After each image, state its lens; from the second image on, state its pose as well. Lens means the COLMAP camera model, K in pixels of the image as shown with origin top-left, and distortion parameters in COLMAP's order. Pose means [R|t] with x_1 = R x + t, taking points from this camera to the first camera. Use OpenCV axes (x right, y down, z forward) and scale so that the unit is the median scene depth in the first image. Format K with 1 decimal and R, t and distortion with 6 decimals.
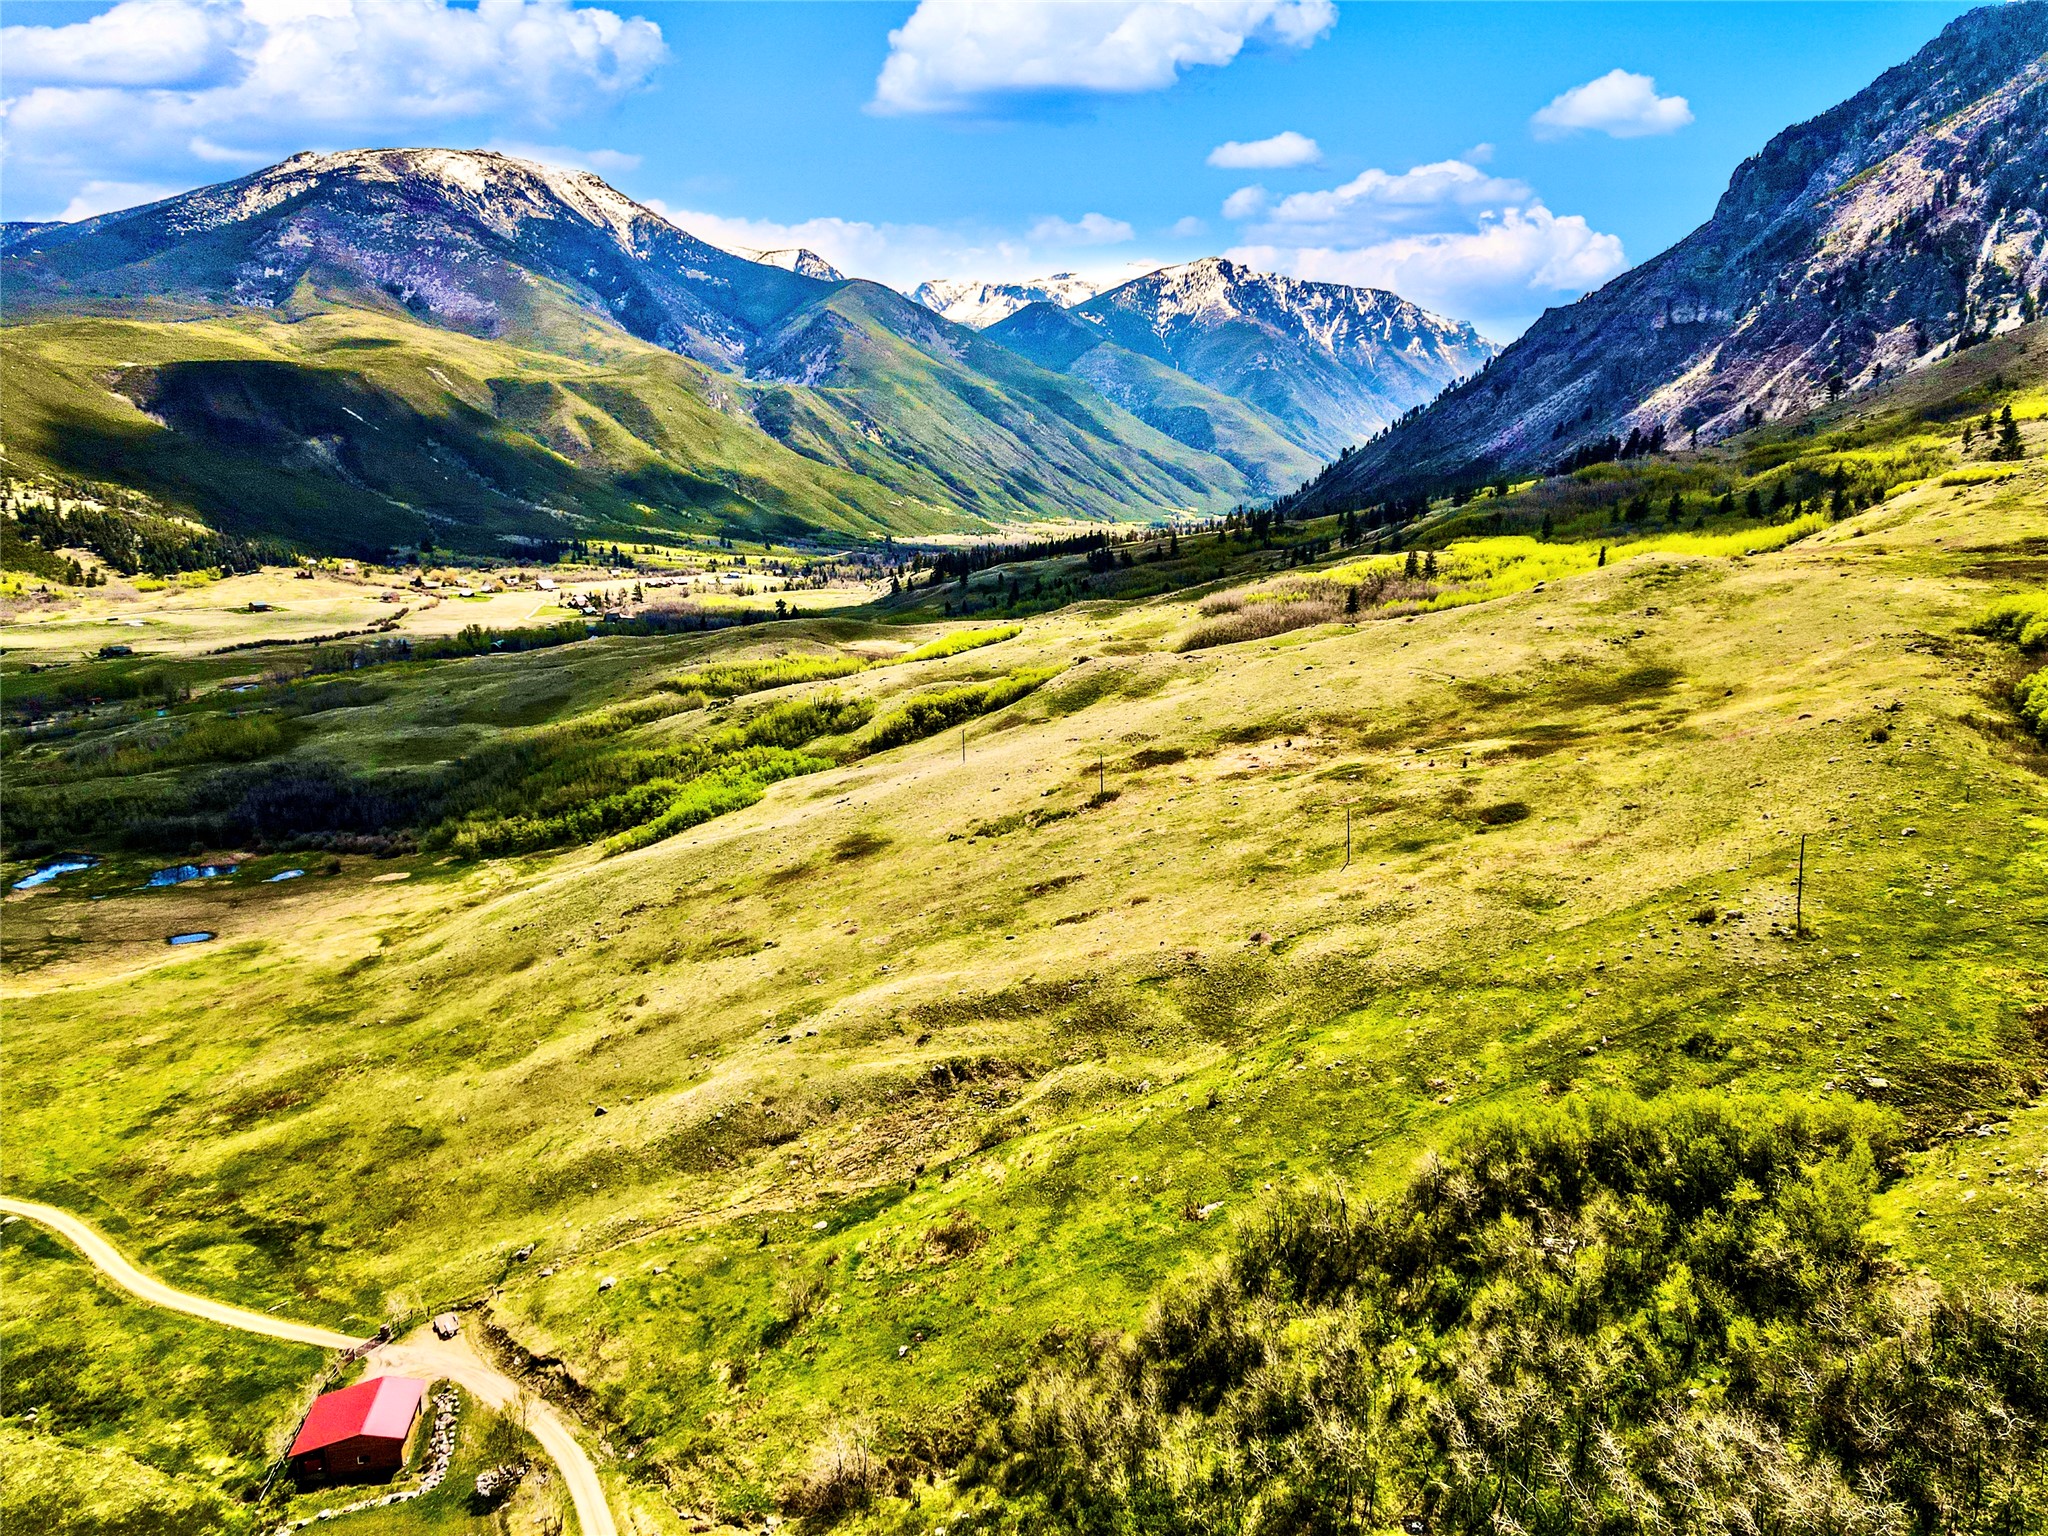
lens RADIAL K [[1512.6, 0, 1044.3], [0, 1512.6, 762.8], [0, 0, 1]] dist [0.011768, 0.033179]
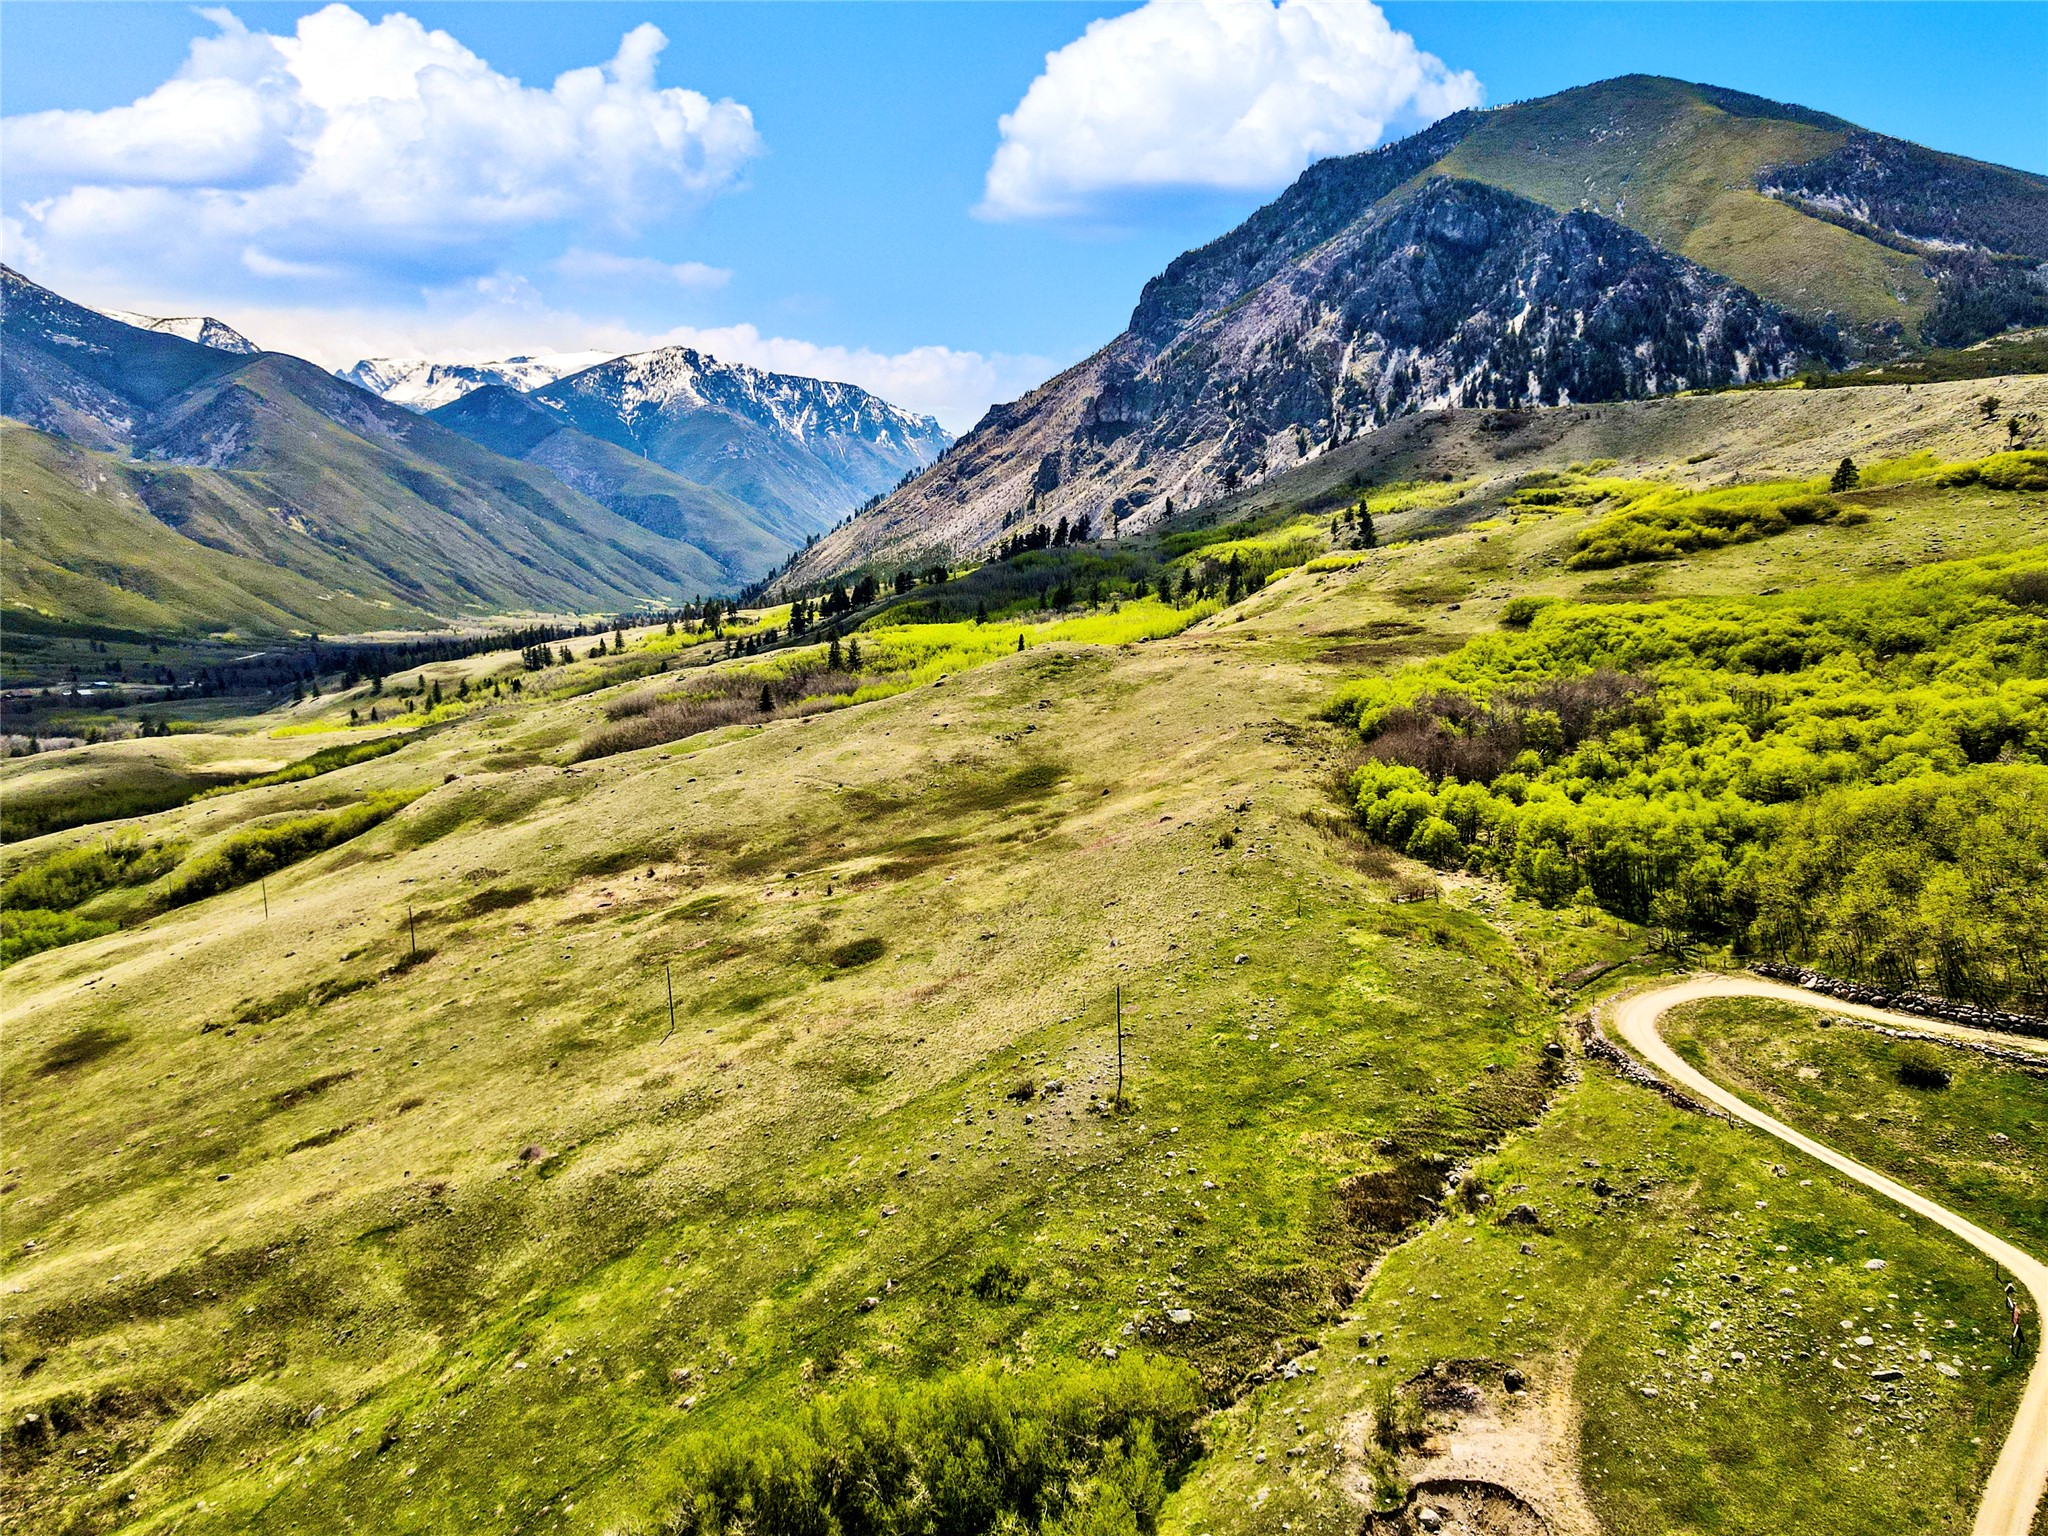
lens RADIAL K [[1500.7, 0, 1055.1], [0, 1500.7, 762.0], [0, 0, 1]] dist [0.008284, 0.011175]
pose [[0.943802, -0.051296, 0.326507, 0.100024], [0.069409, 0.996615, -0.044062, -0.022075], [-0.323141, 0.064248, 0.944167, 0.105062]]
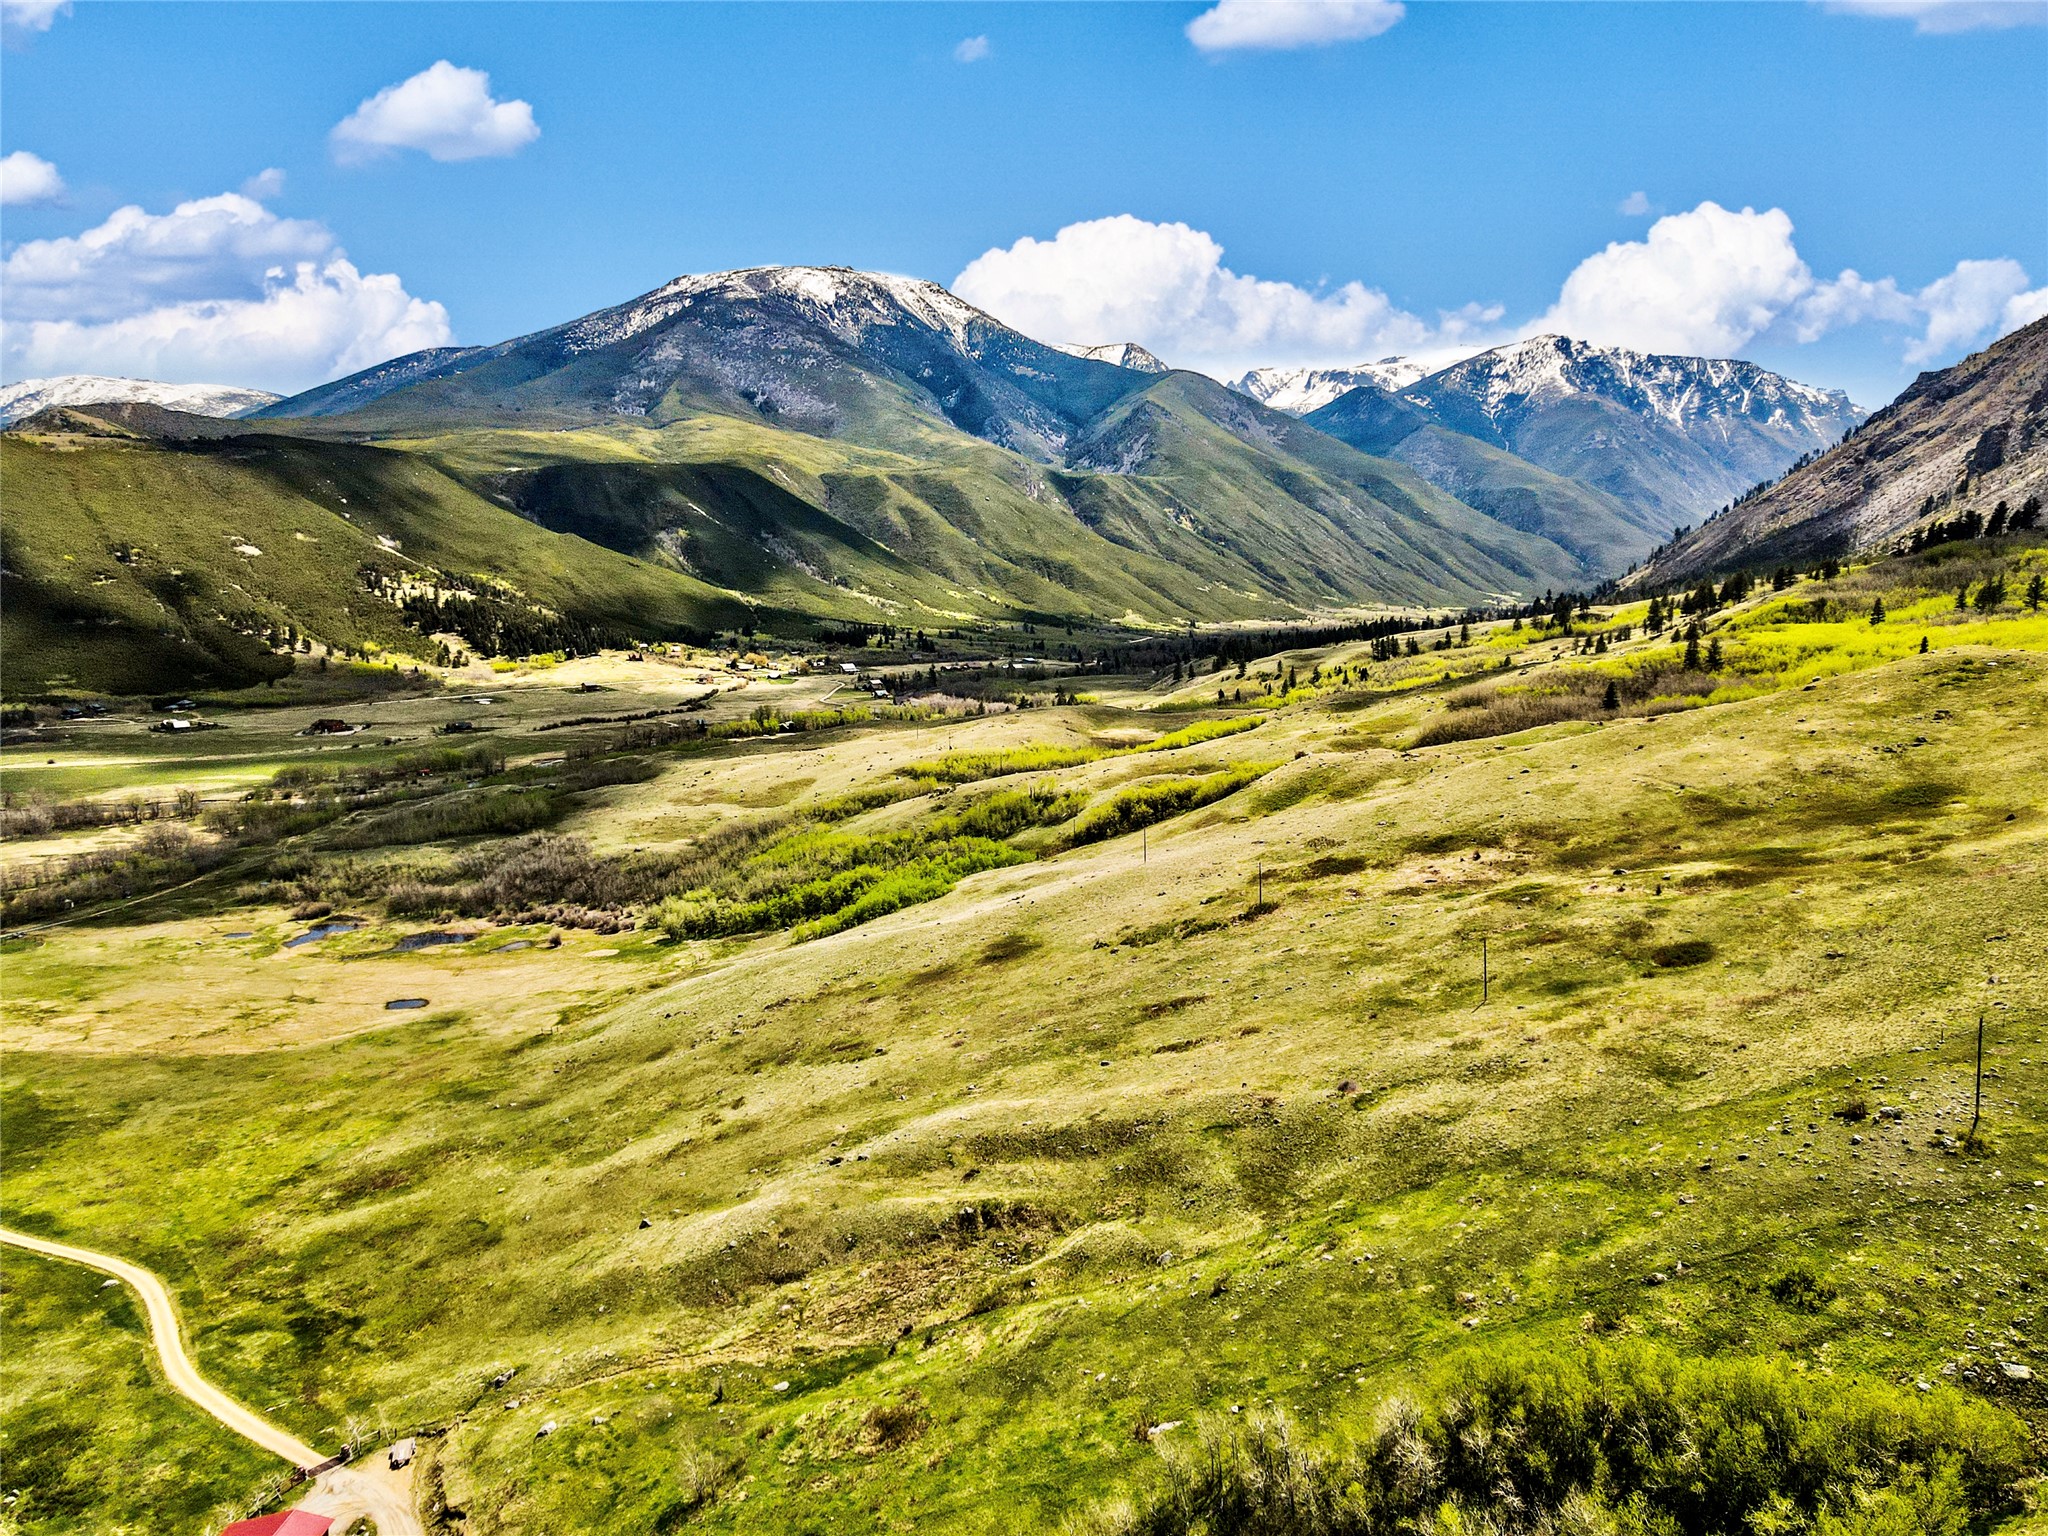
lens RADIAL K [[1512.6, 0, 1044.3], [0, 1512.6, 762.8], [0, 0, 1]] dist [0.011768, 0.033179]
pose [[0.976679, 0.021683, -0.213609, 0.099426], [-0.033408, 0.998117, -0.051433, -0.013268], [0.212091, 0.057370, 0.975564, 0.065535]]
